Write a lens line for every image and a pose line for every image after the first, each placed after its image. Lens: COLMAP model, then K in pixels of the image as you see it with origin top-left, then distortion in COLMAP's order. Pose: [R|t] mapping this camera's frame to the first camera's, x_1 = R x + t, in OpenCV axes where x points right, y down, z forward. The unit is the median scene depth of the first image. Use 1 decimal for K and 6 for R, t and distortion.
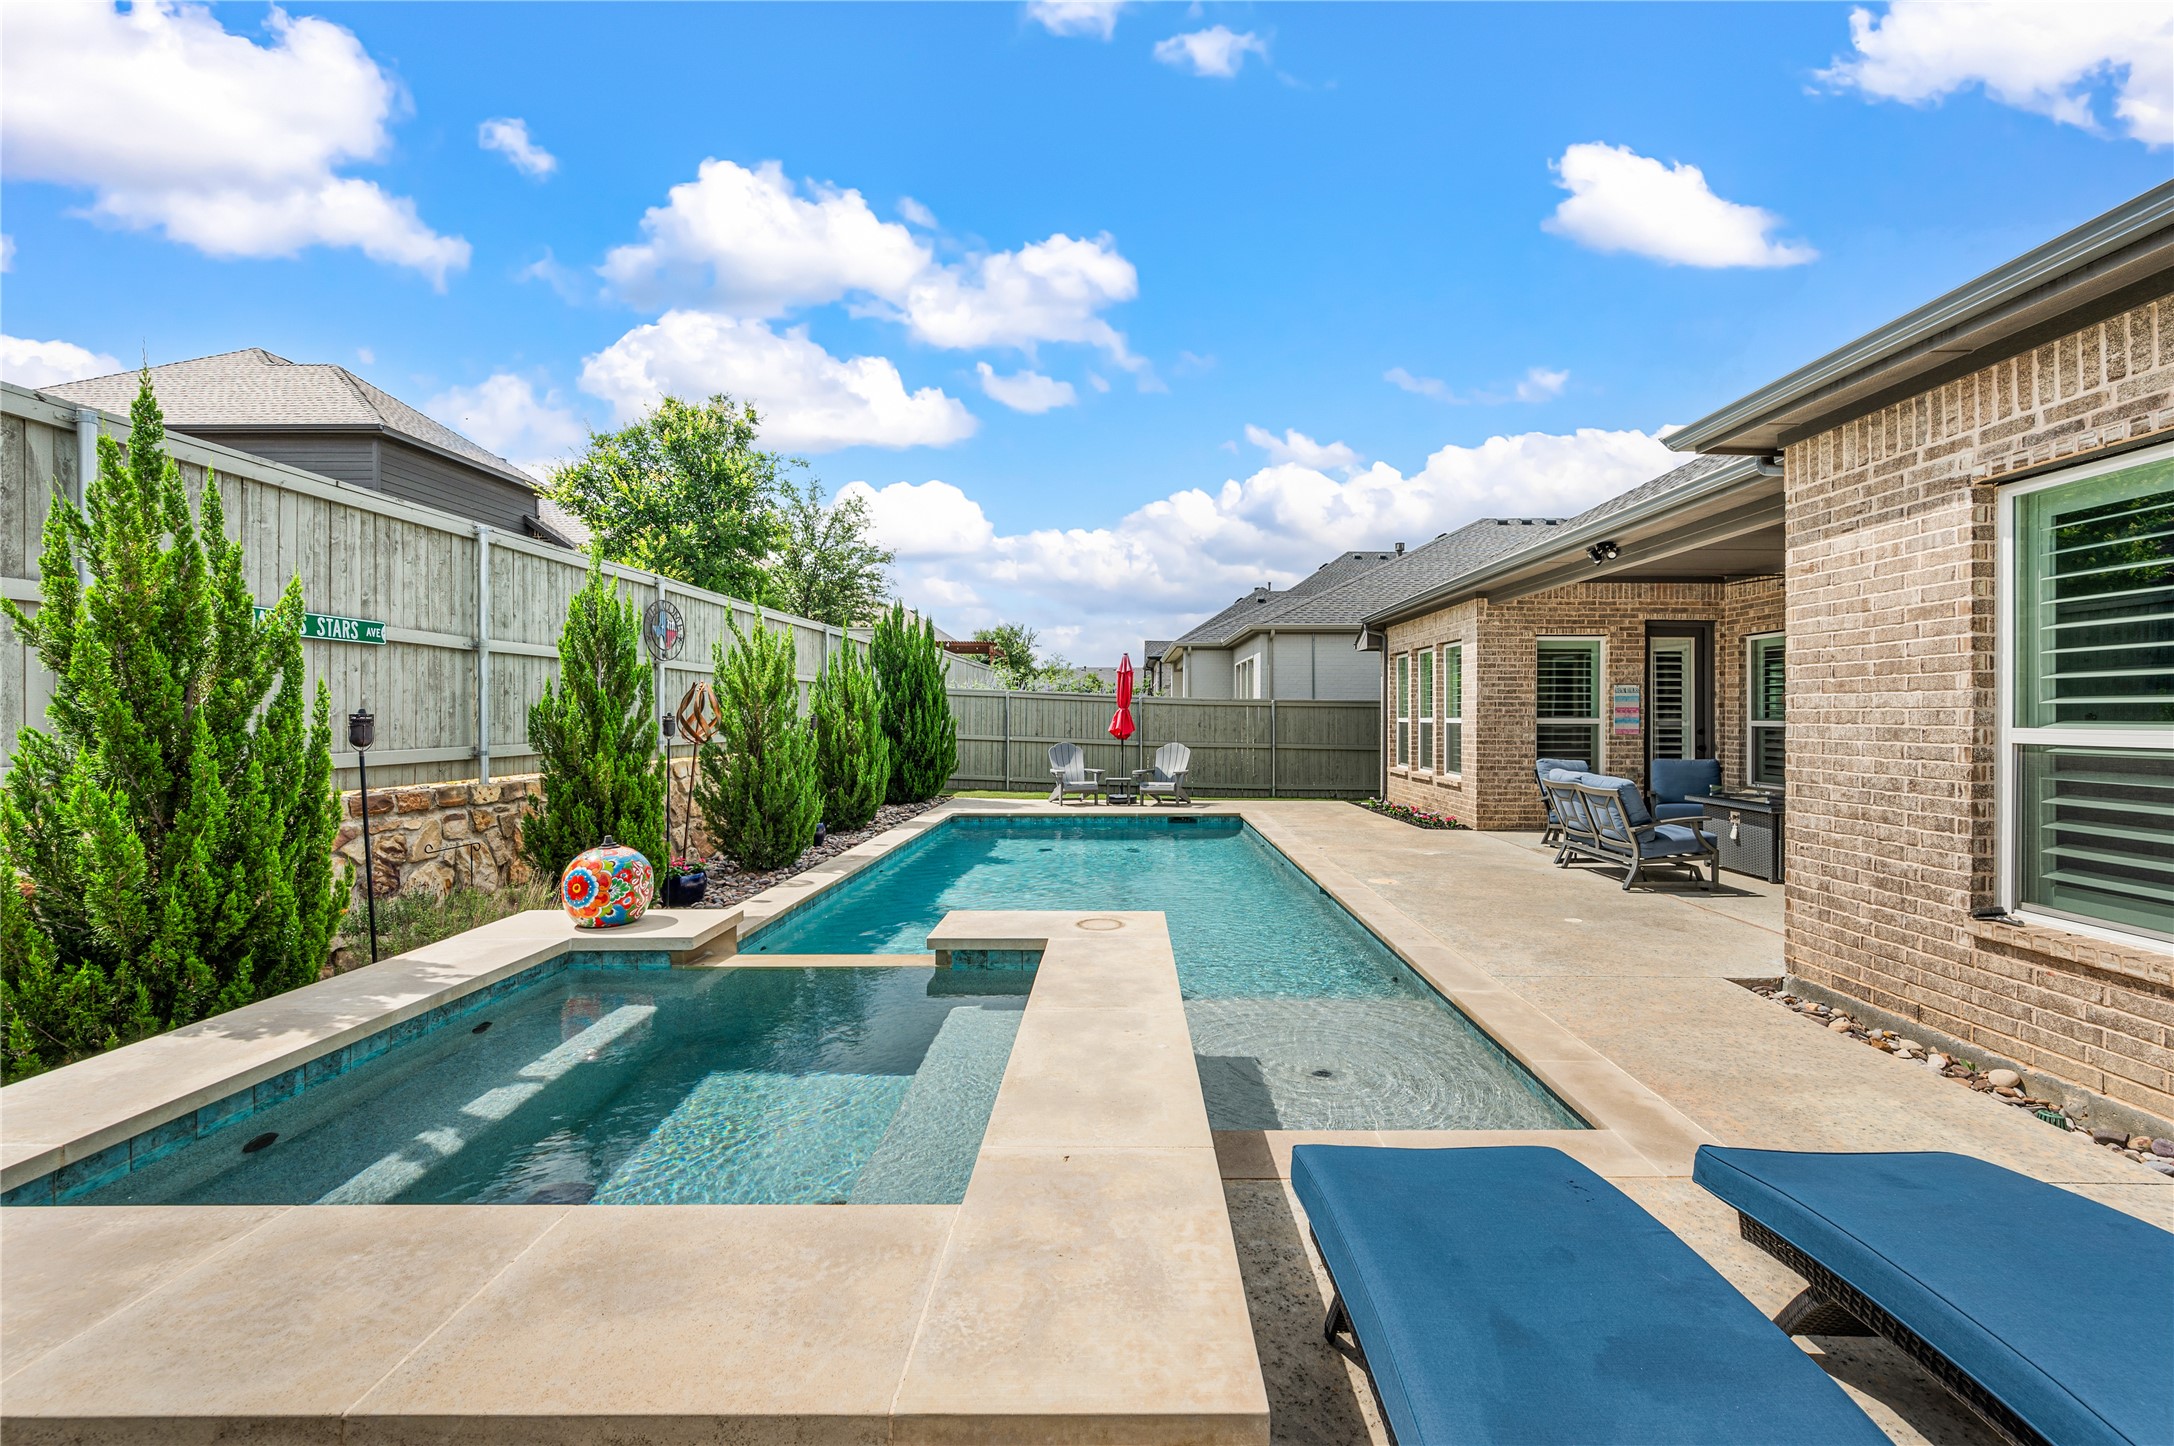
lens RADIAL K [[898.6, 0, 1158.2], [0, 898.6, 695.9], [0, 0, 1]] dist [0.002050, 0.000405]
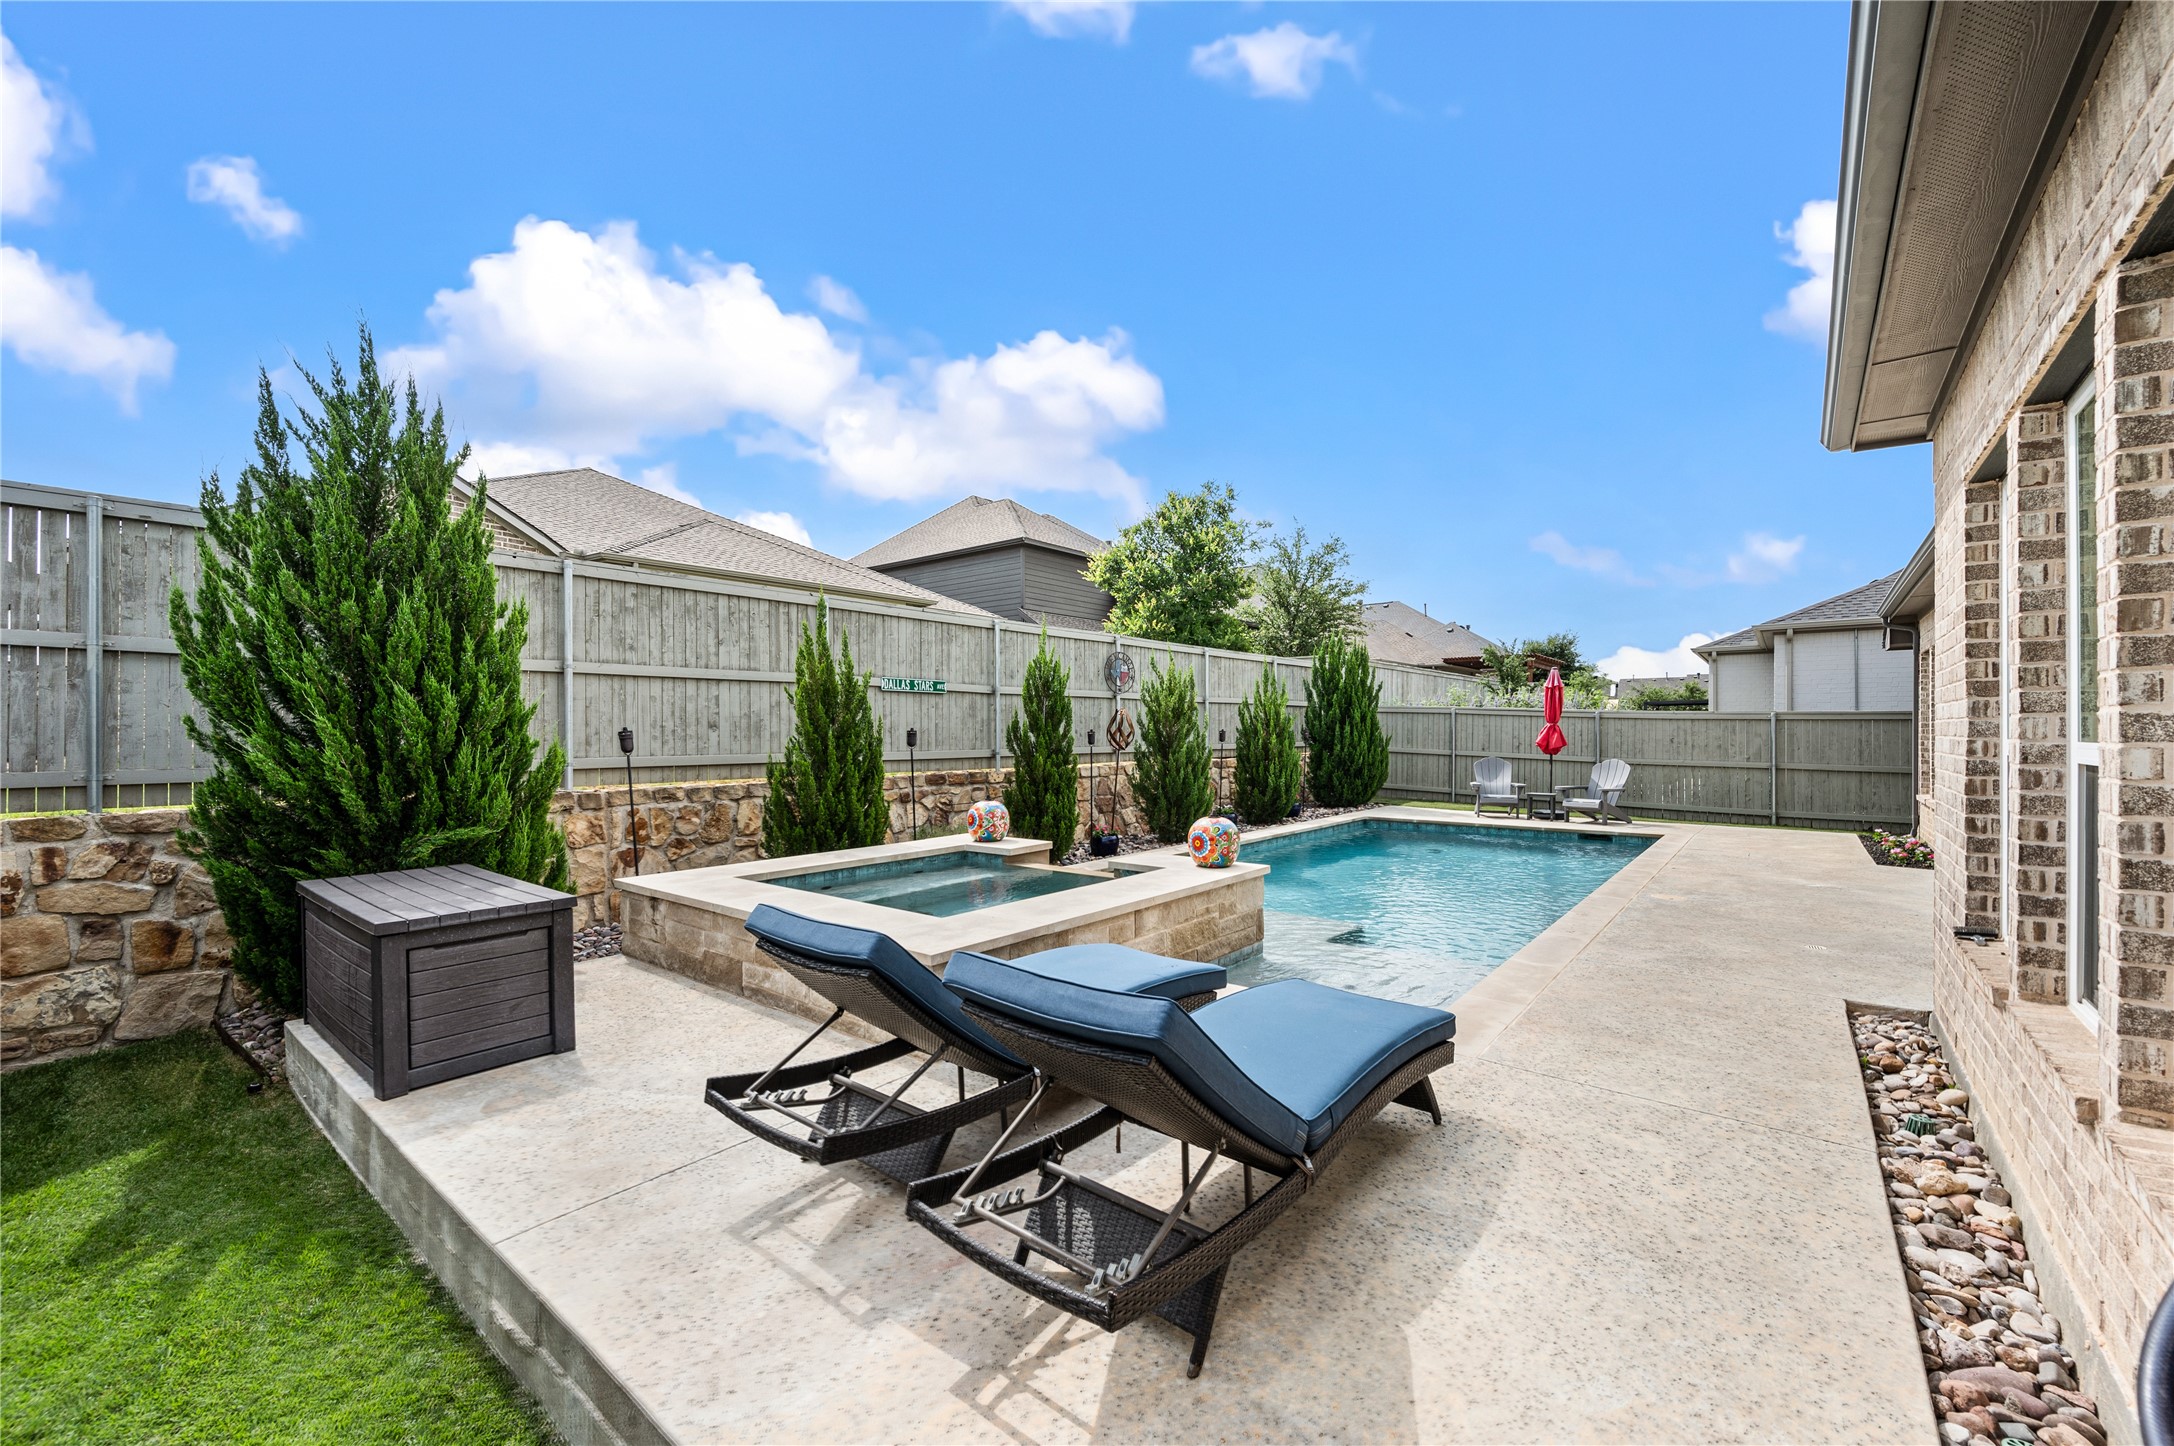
lens RADIAL K [[878.7, 0, 1098.8], [0, 878.7, 717.1], [0, 0, 1]] dist [-0.000536, -0.000061]
pose [[0.776762, -0.012814, -0.629664, 0.493096], [0.016089, 0.999870, -0.000501, -0.001452], [0.629589, -0.009741, 0.776868, -0.191116]]
